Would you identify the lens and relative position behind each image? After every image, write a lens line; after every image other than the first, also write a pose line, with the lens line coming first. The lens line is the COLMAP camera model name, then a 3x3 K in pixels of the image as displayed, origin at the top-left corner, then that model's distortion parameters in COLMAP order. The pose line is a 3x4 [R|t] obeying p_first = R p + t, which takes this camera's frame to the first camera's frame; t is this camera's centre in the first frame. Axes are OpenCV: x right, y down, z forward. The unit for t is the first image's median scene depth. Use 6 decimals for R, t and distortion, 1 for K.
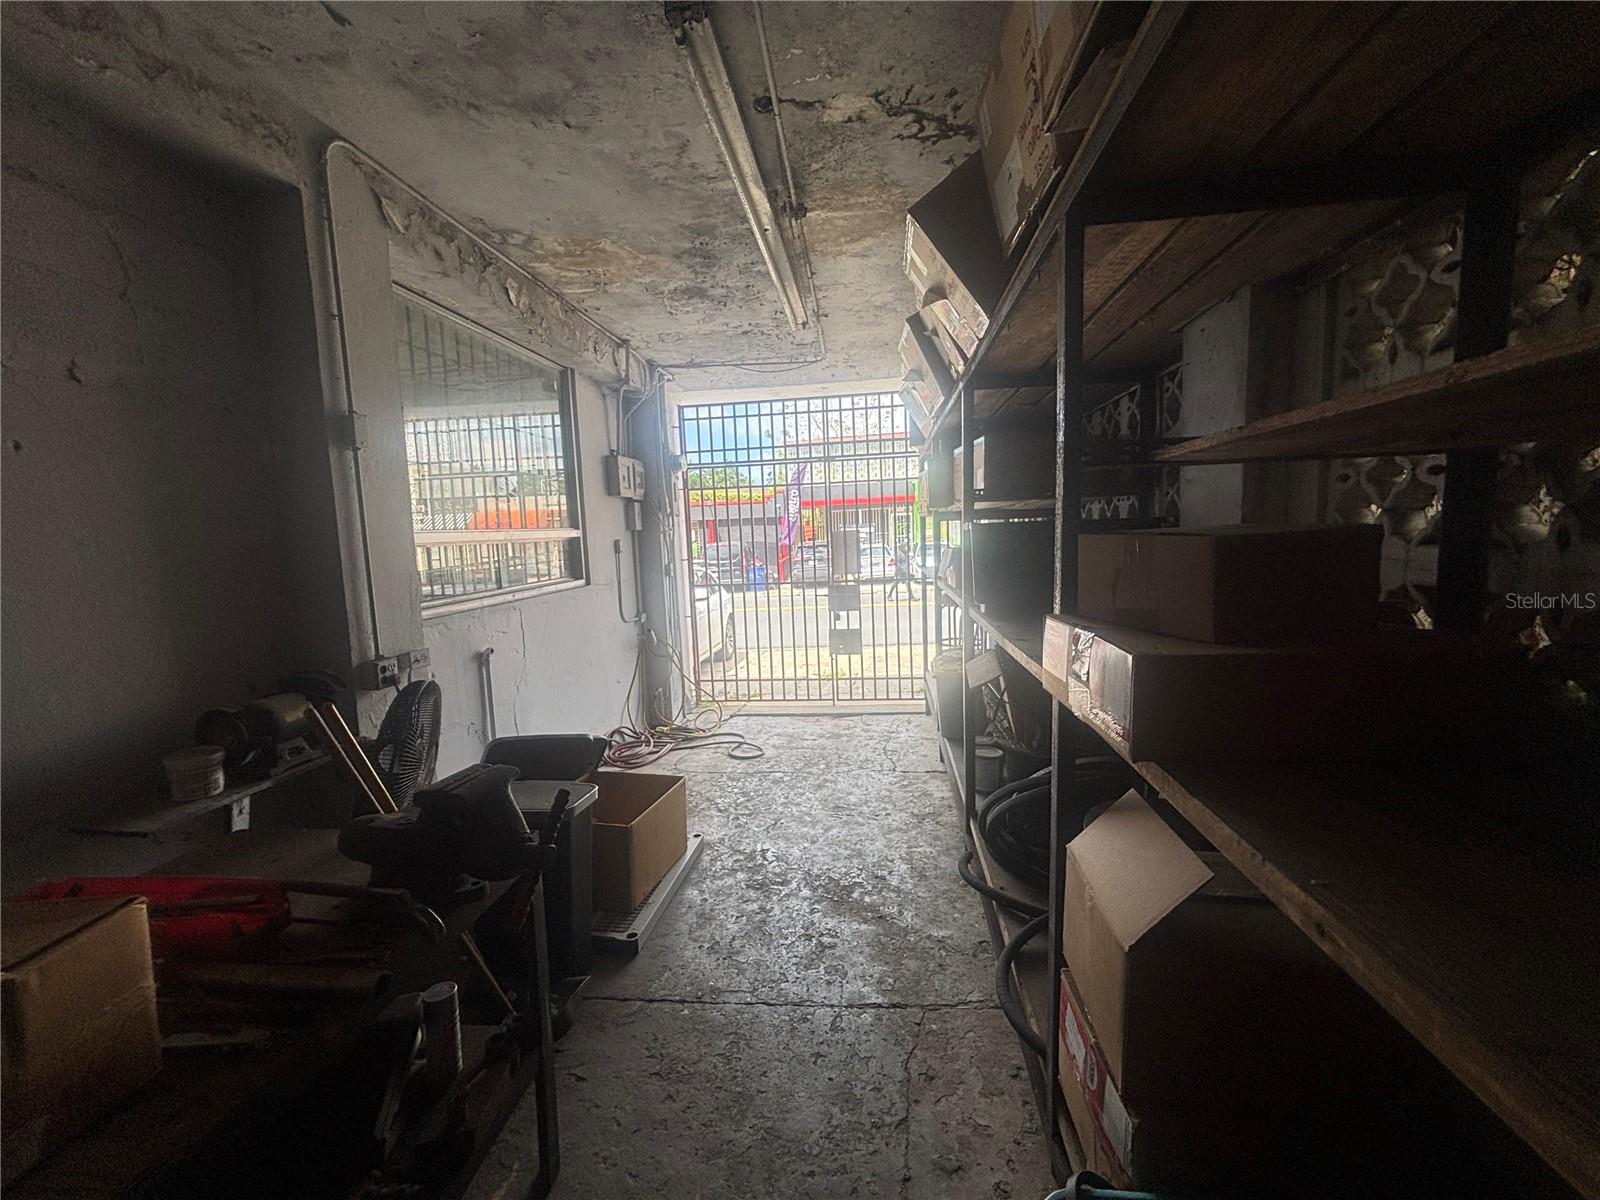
lens RADIAL K [[640.6, 0, 797.7], [0, 640.6, 600.5], [0, 0, 1]] dist [-0.003063, 0.000102]
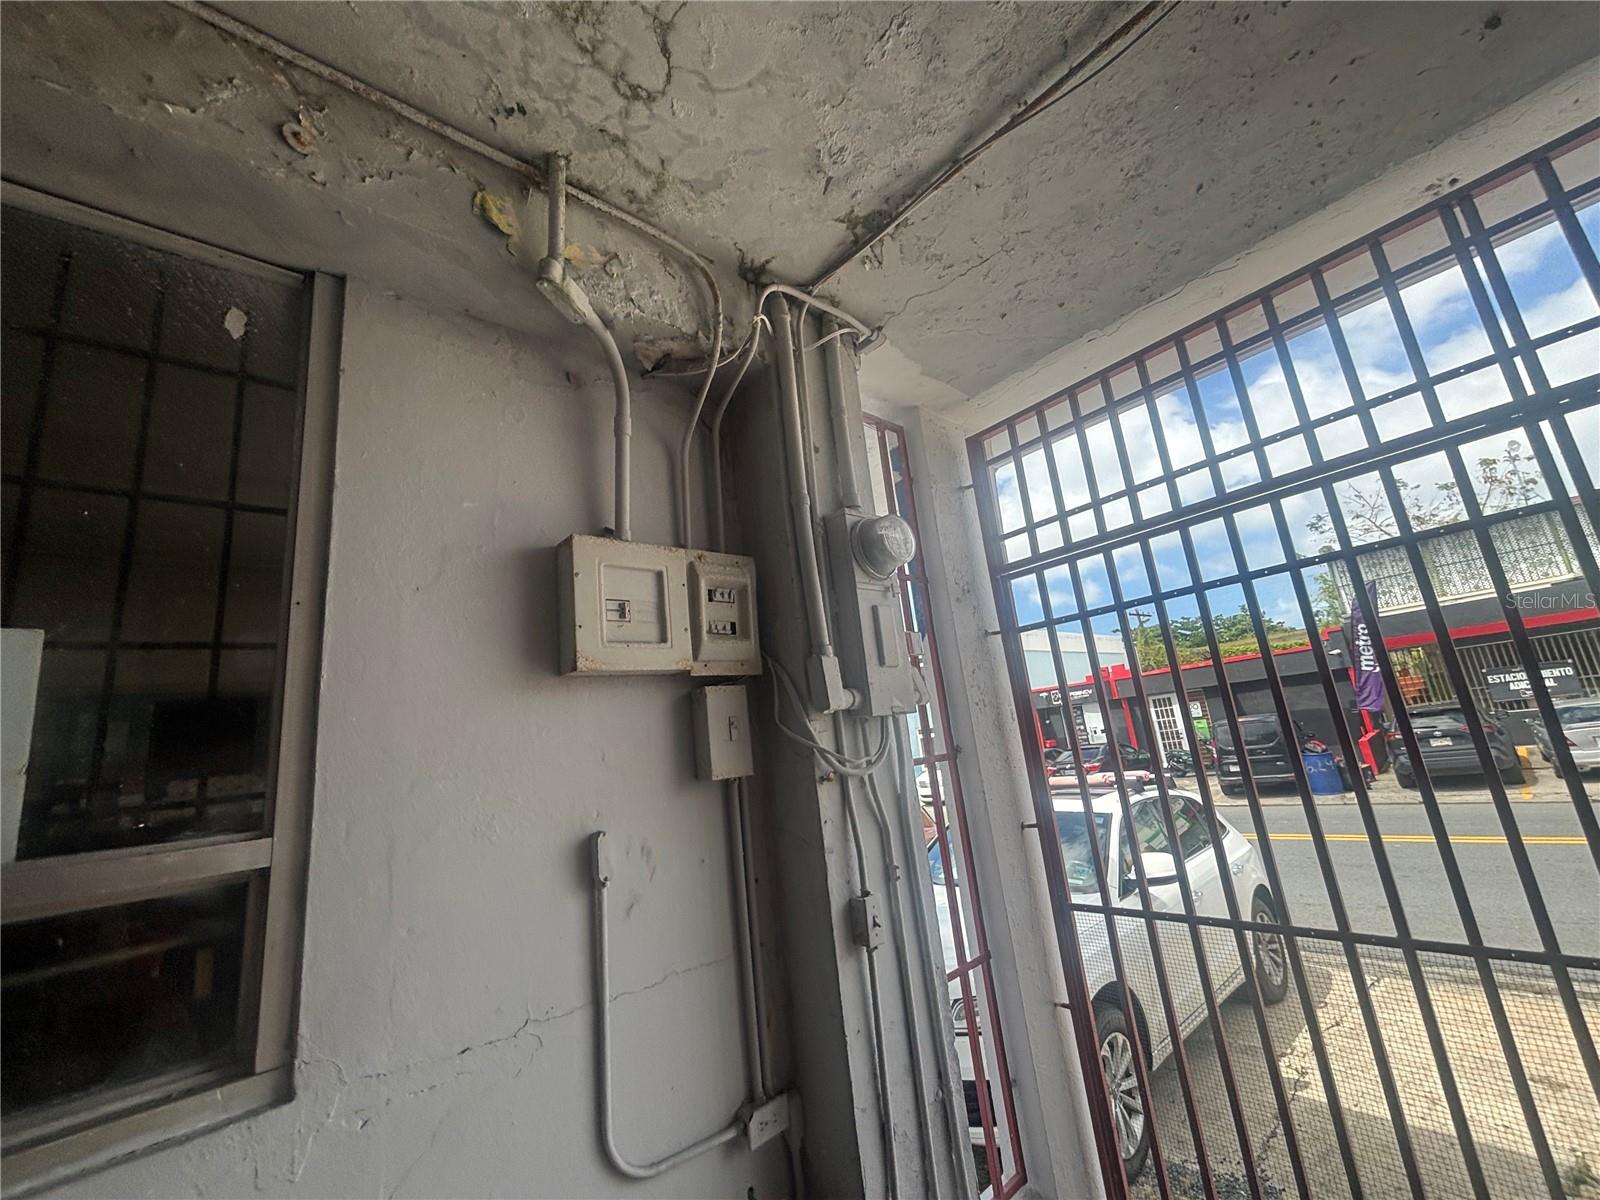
lens RADIAL K [[640.6, 0, 797.7], [0, 640.6, 600.5], [0, 0, 1]] dist [-0.003063, 0.000102]
pose [[0.738363, -0.191096, -0.646763, -0.018698], [0.009435, 0.961848, -0.273422, -0.092041], [0.674338, 0.195783, 0.711996, 0.673920]]
